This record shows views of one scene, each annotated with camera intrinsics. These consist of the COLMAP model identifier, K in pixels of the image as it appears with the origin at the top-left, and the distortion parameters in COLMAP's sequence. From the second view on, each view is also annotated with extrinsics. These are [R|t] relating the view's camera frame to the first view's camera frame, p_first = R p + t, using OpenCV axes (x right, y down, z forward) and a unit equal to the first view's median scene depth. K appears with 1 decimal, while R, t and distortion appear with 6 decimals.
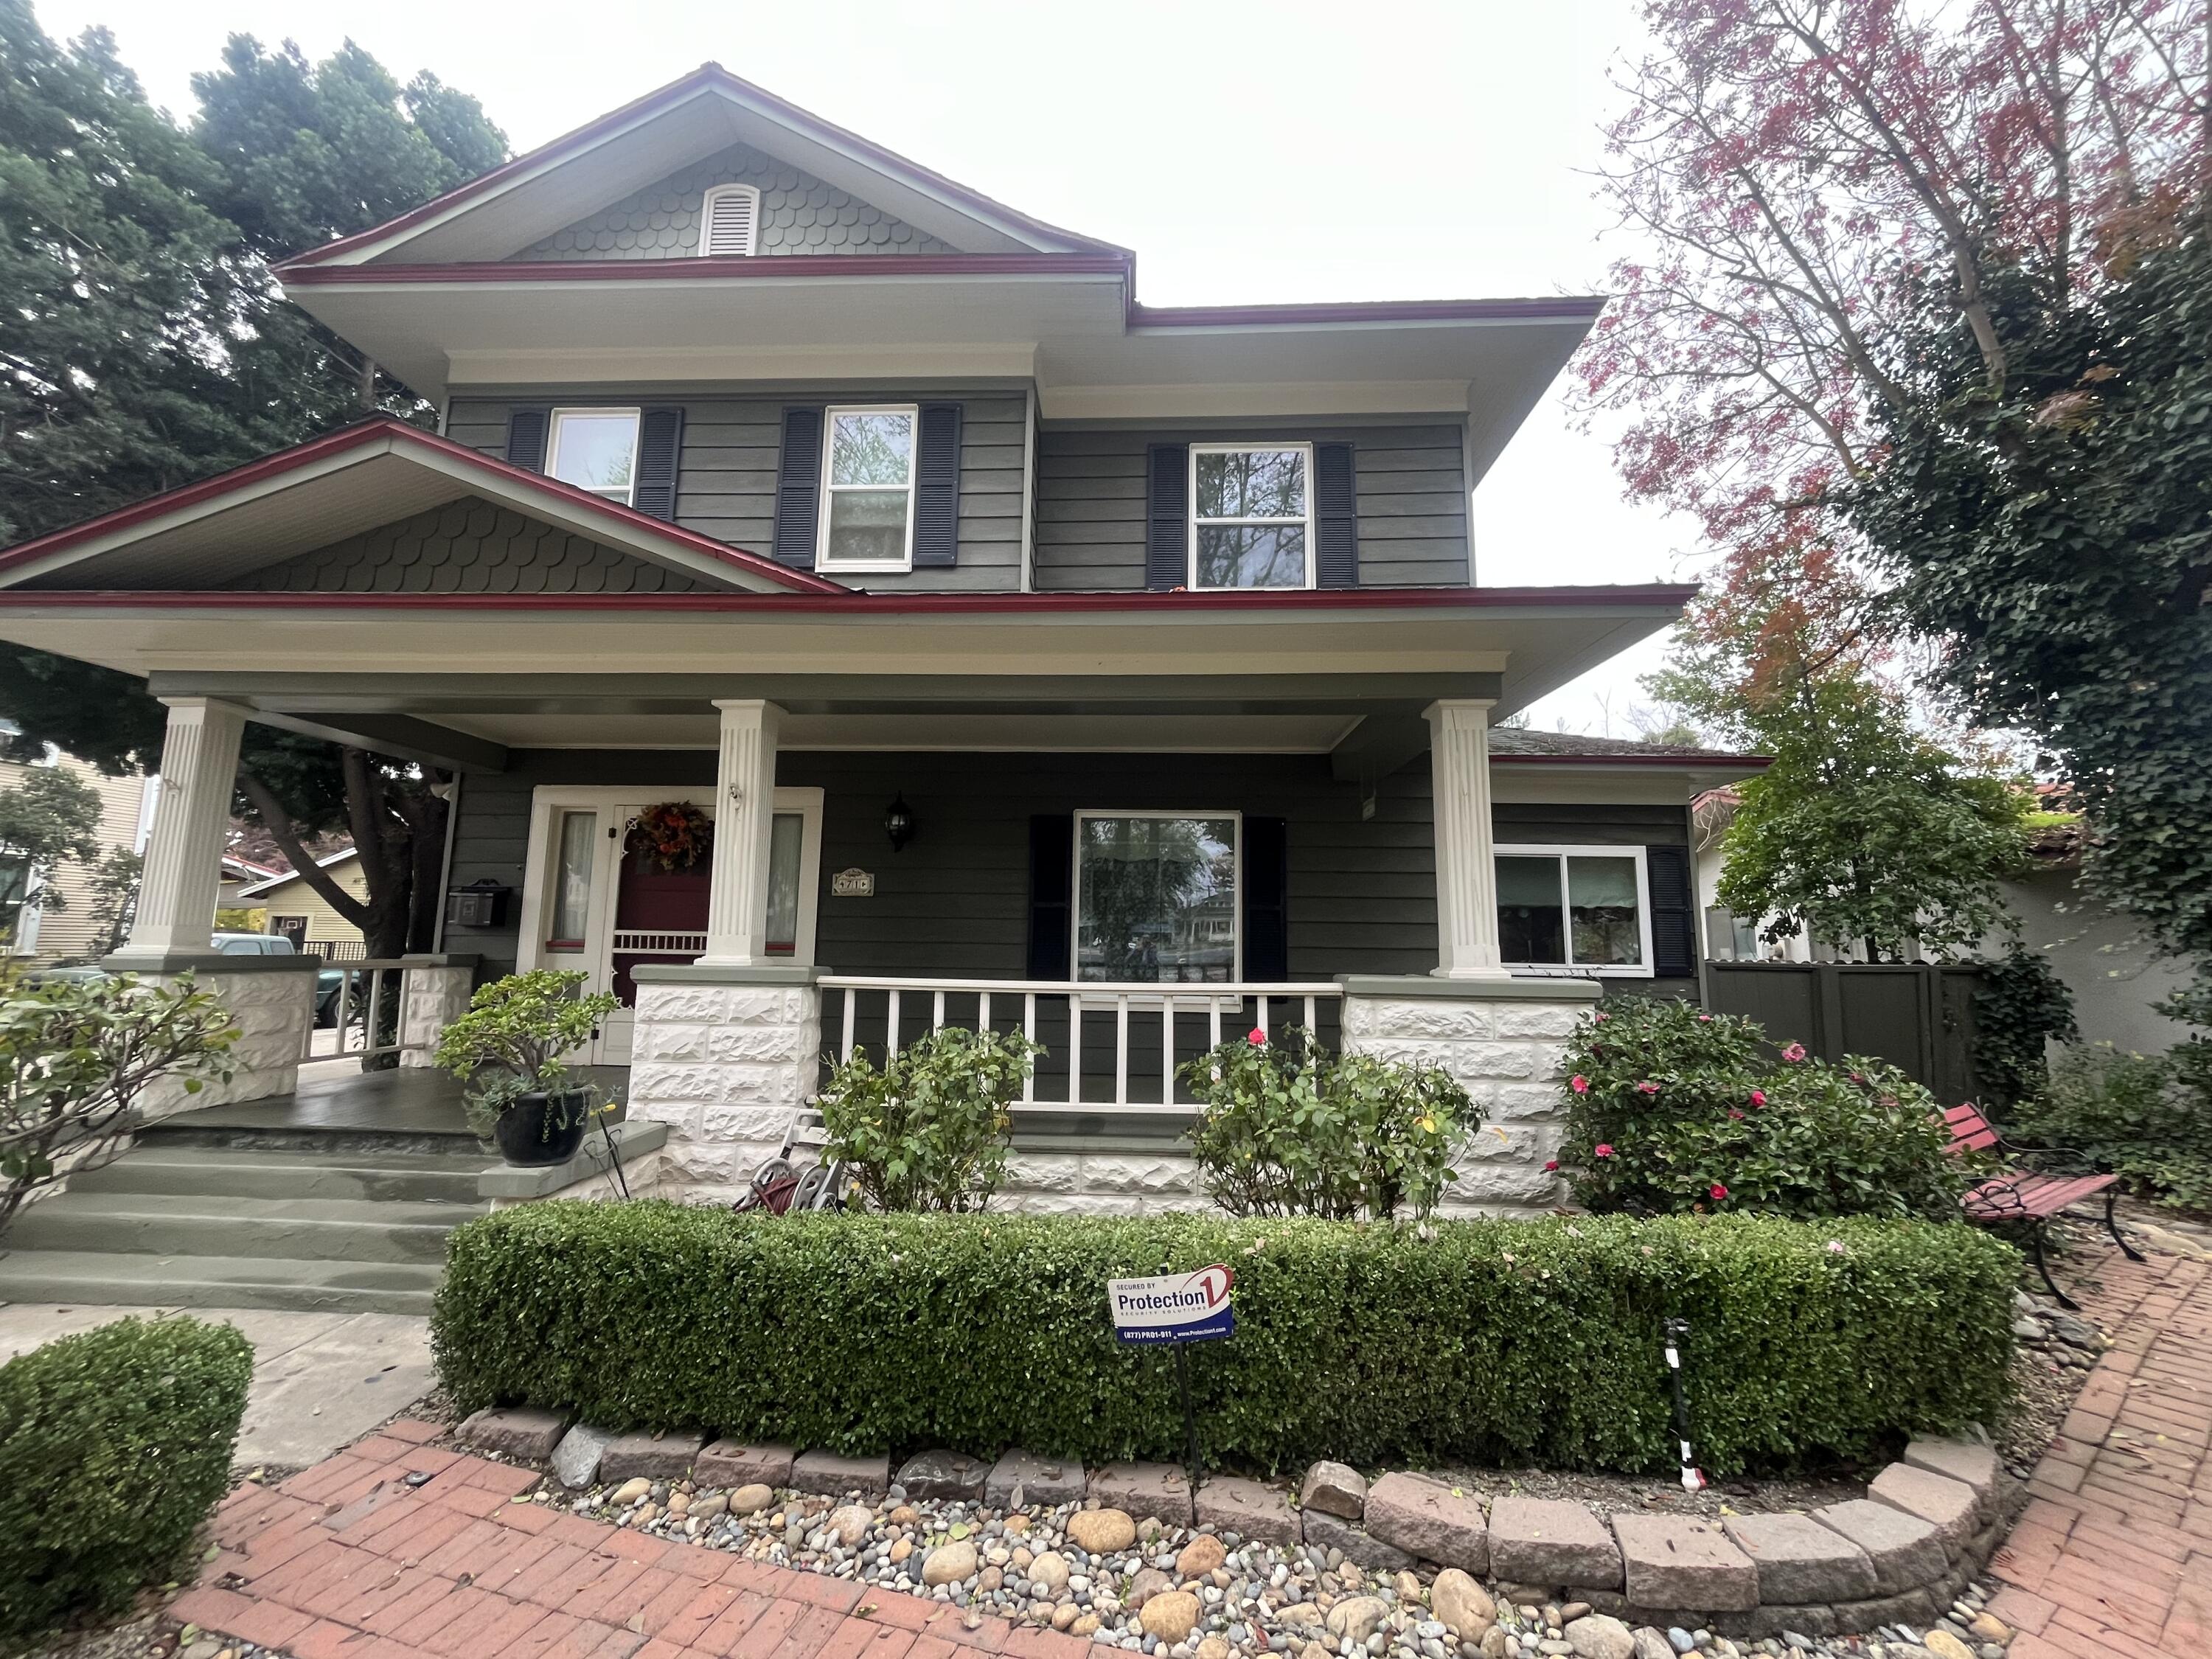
lens RADIAL K [[886.6, 0, 1095.3], [0, 886.6, 821.2], [0, 0, 1]] dist [0.000164, -0.000639]
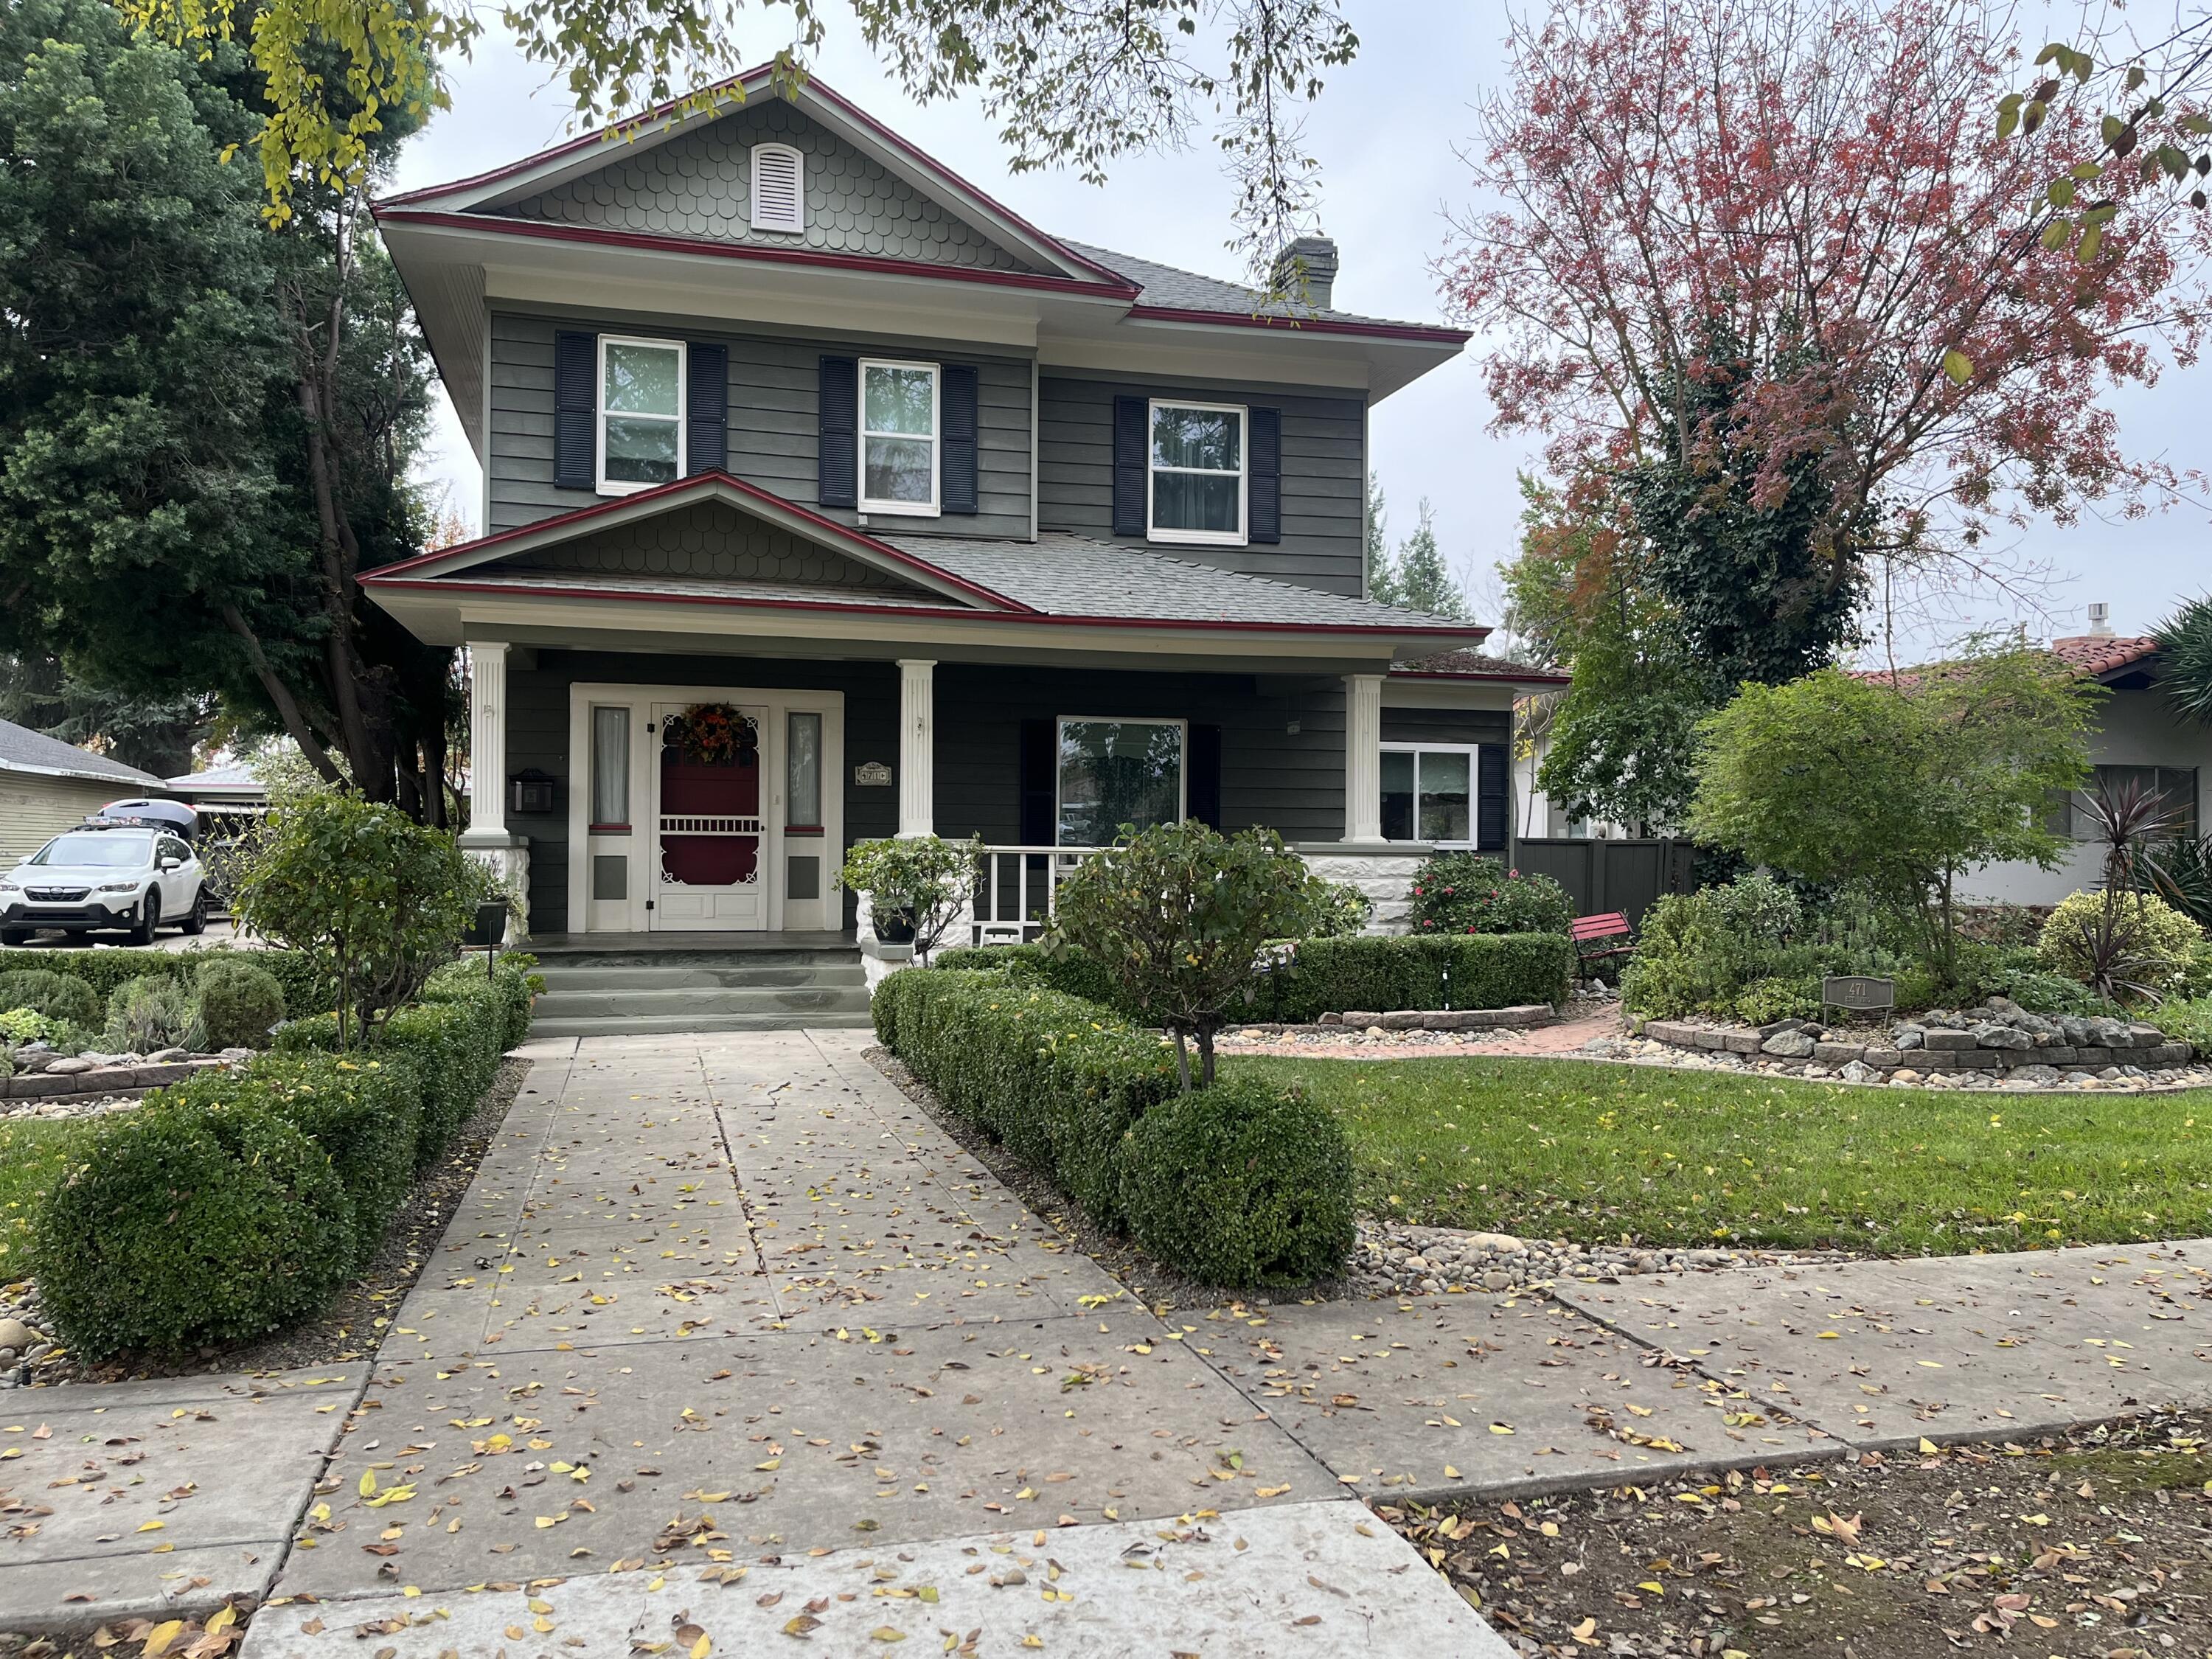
lens RADIAL K [[1651.1, 0, 1105.6], [0, 1651.1, 832.9], [0, 0, 1]] dist [0.016643, -0.001743]
pose [[0.954541, -0.005845, 0.298023, -0.630546], [-0.034834, 0.990770, 0.131001, -0.151174], [-0.296038, -0.135427, 0.945527, -1.170005]]
